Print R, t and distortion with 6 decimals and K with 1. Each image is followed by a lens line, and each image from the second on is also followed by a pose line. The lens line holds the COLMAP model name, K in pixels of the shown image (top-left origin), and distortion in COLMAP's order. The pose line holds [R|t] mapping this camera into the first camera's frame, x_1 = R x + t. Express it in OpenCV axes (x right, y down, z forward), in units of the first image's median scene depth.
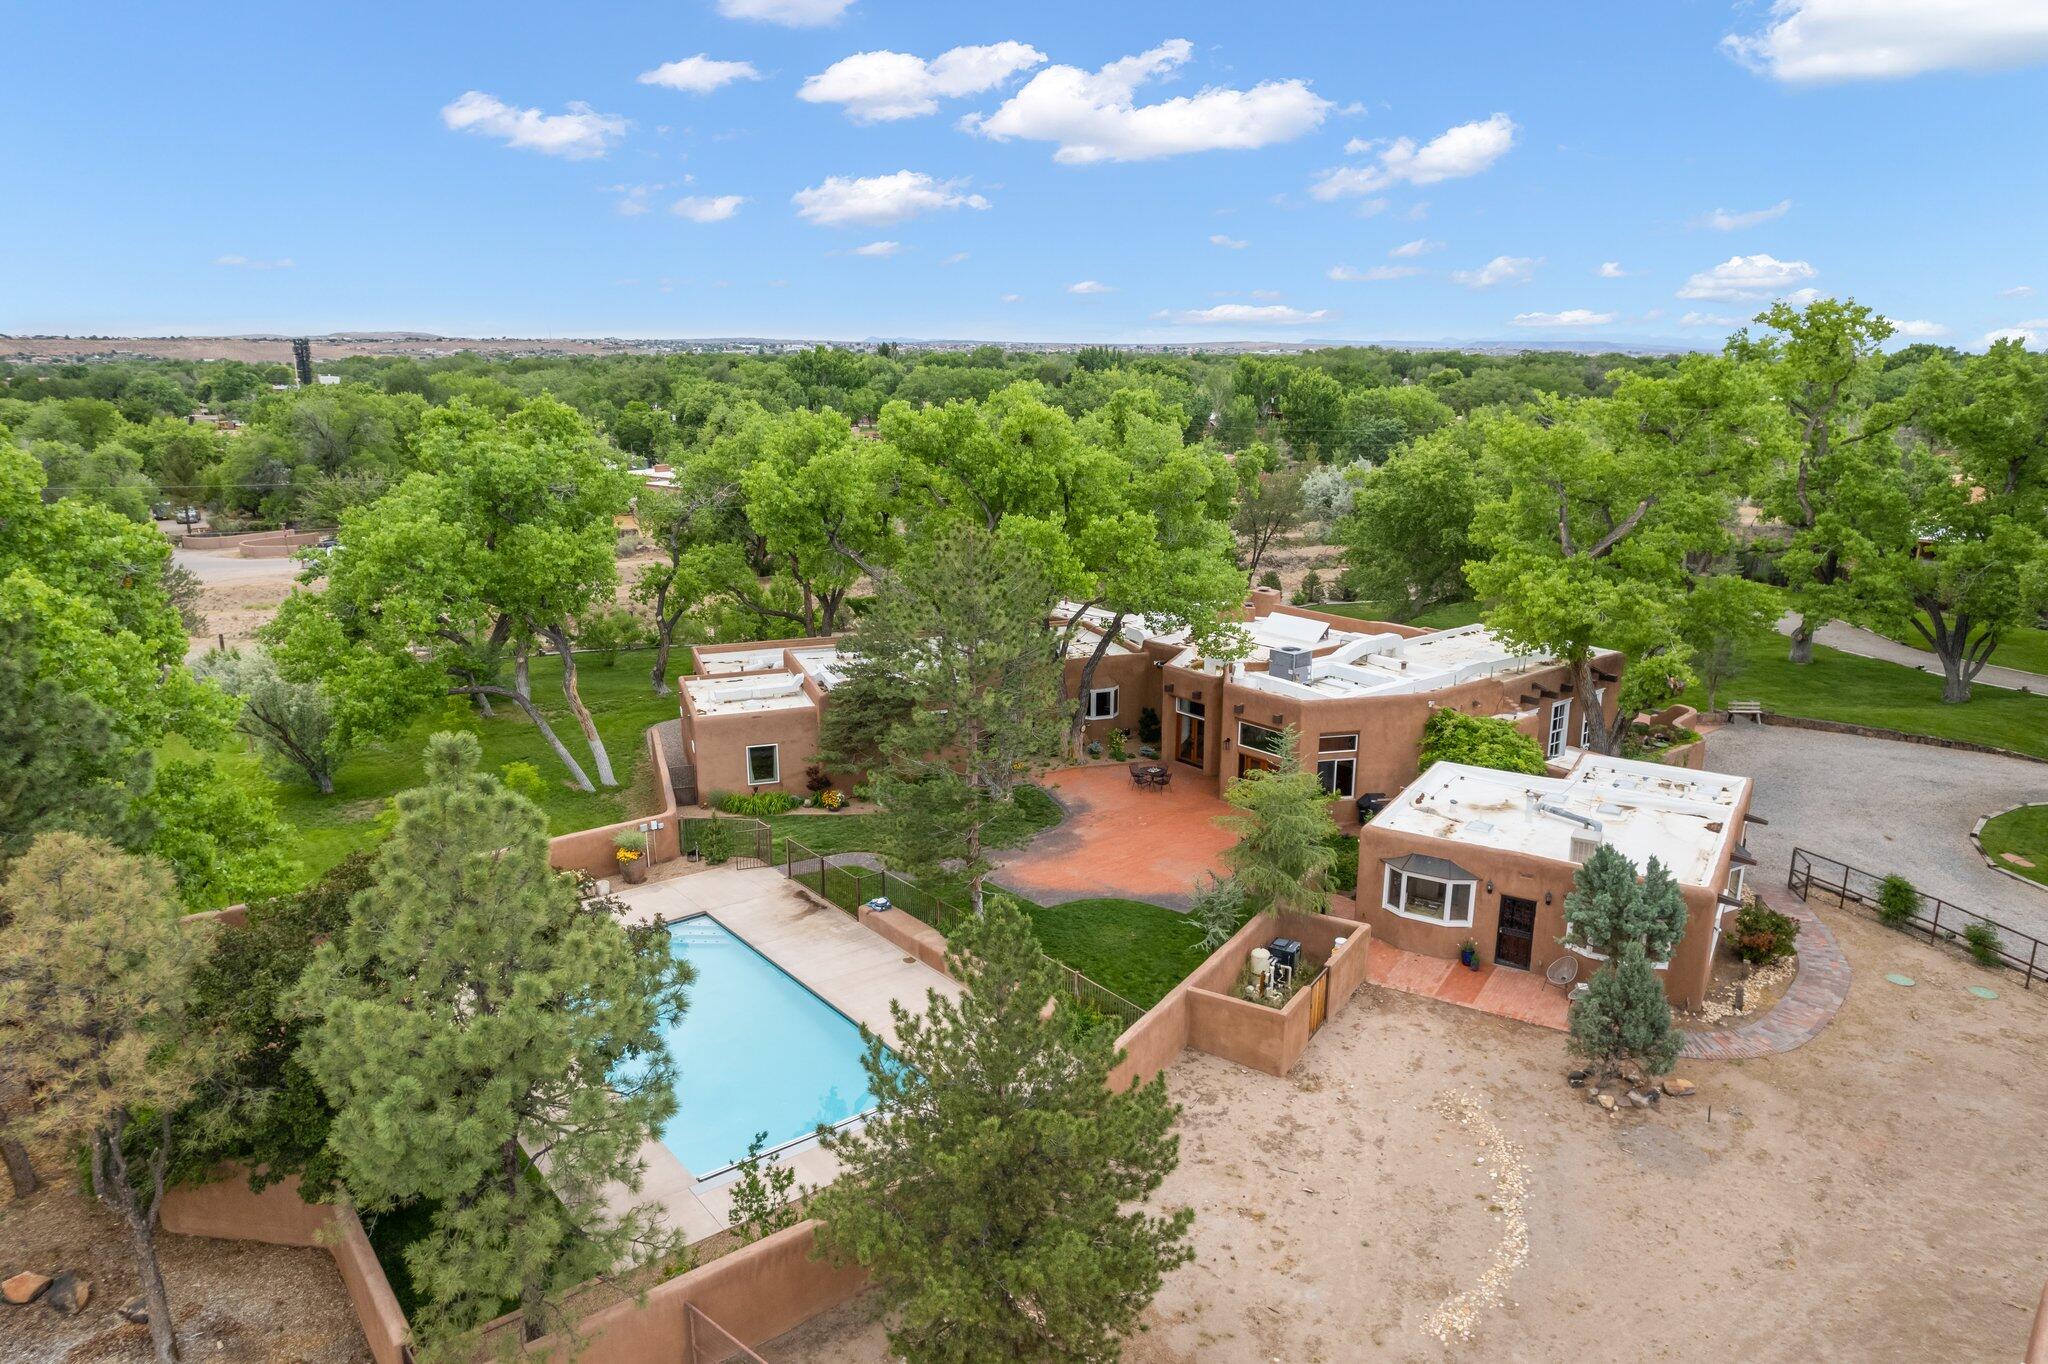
lens RADIAL K [[1316.4, 0, 1013.4], [0, 1316.4, 668.4], [0, 0, 1]] dist [-0.022408, 0.005399]
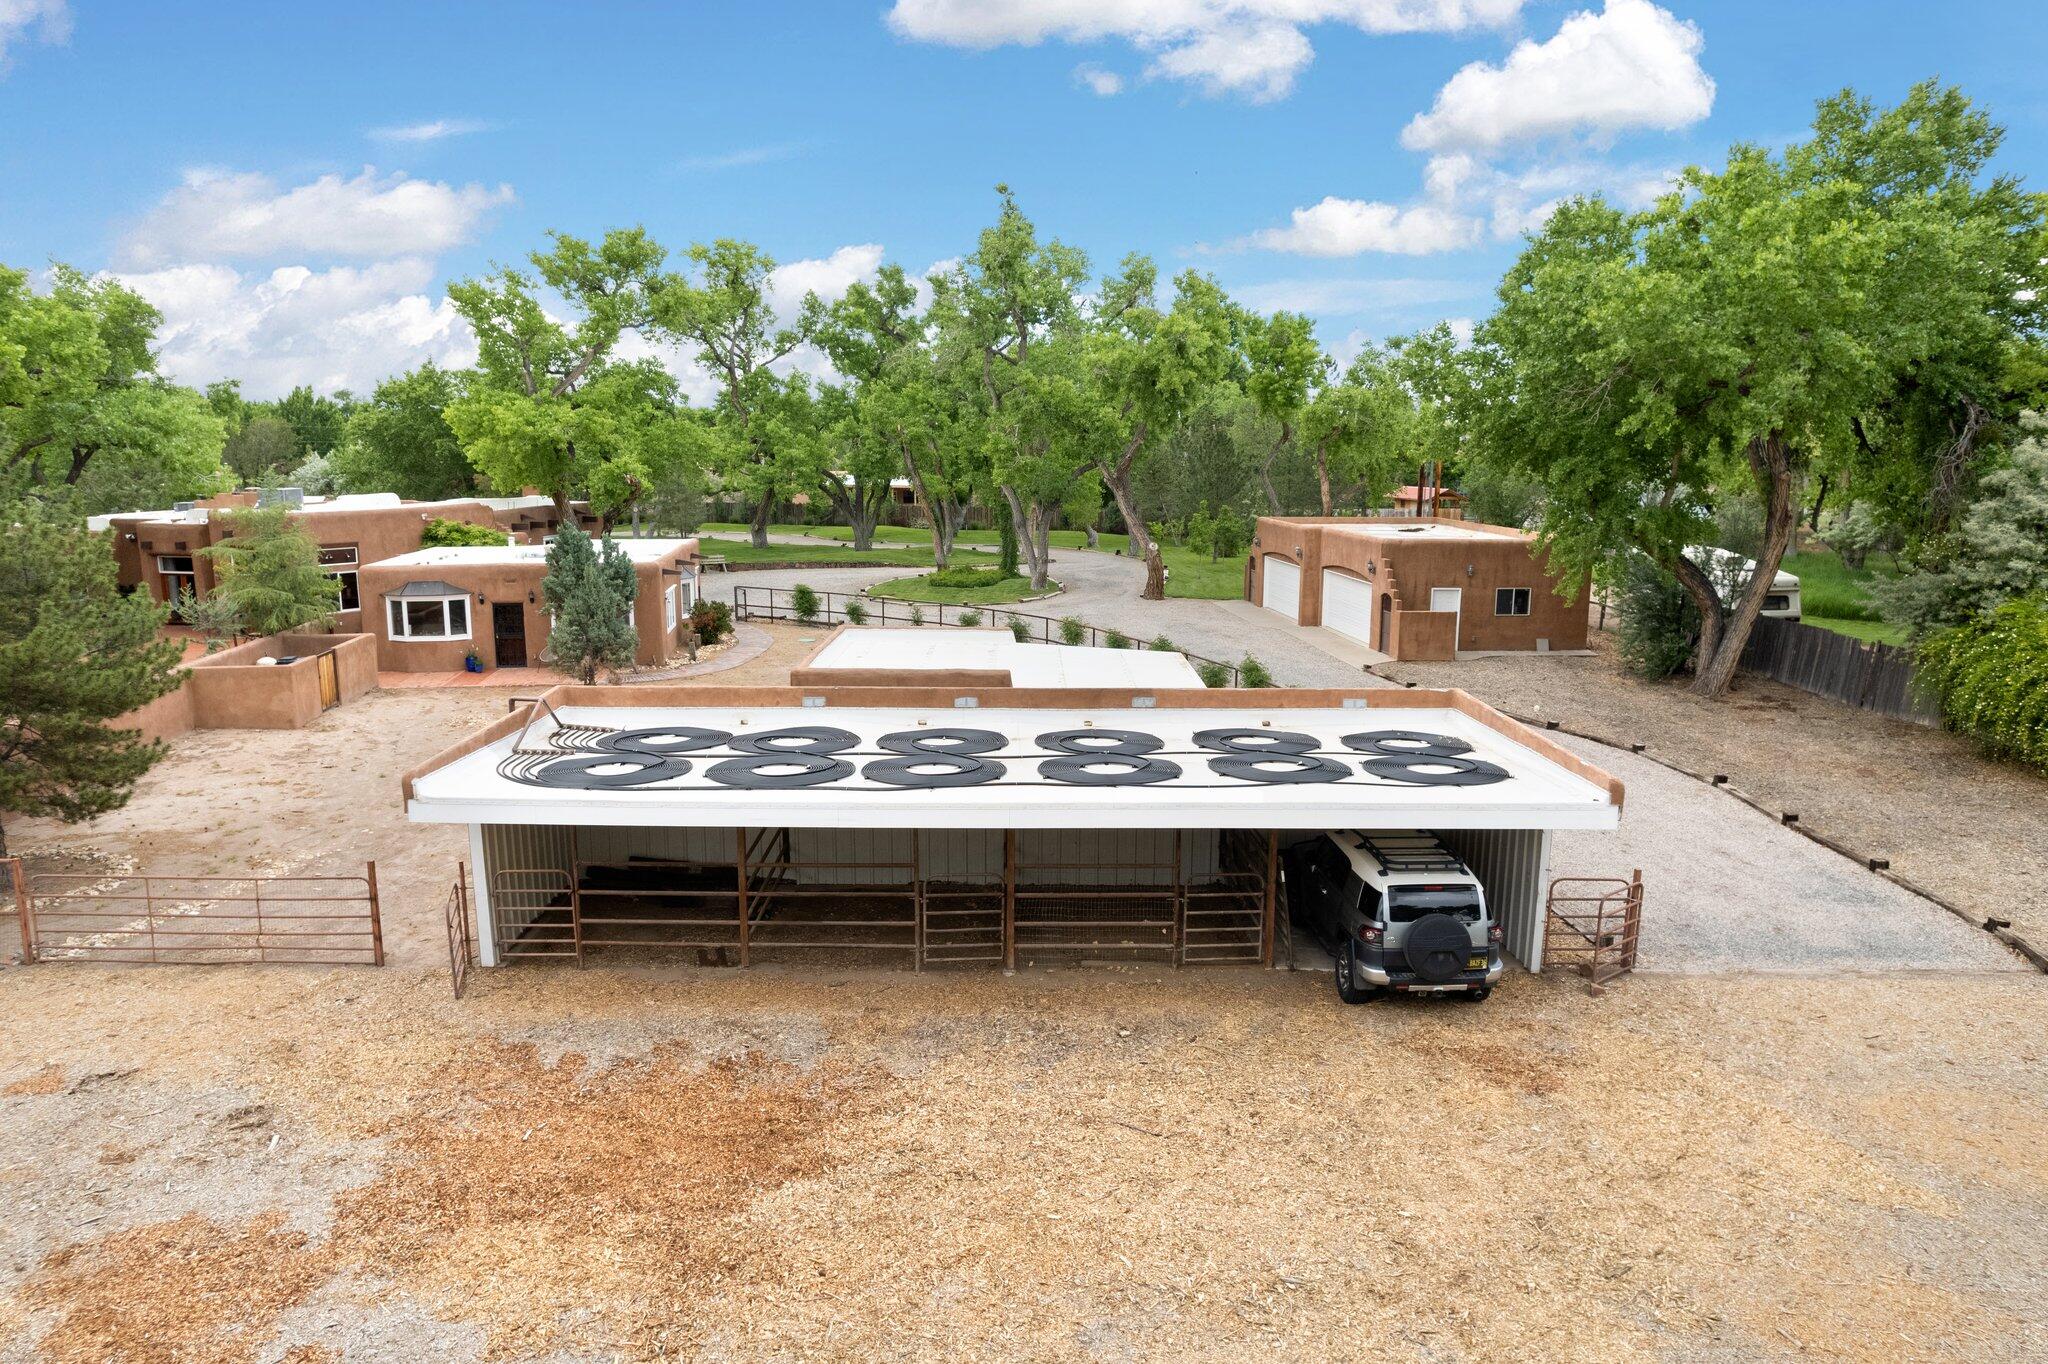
lens RADIAL K [[1316.4, 0, 1011.9], [0, 1316.4, 689.7], [0, 0, 1]] dist [-0.022408, 0.005399]
pose [[0.764285, -0.126100, 0.632430, -0.019974], [0.147626, 0.988865, 0.018765, 0.285803], [-0.627754, 0.079021, 0.774390, -0.177000]]
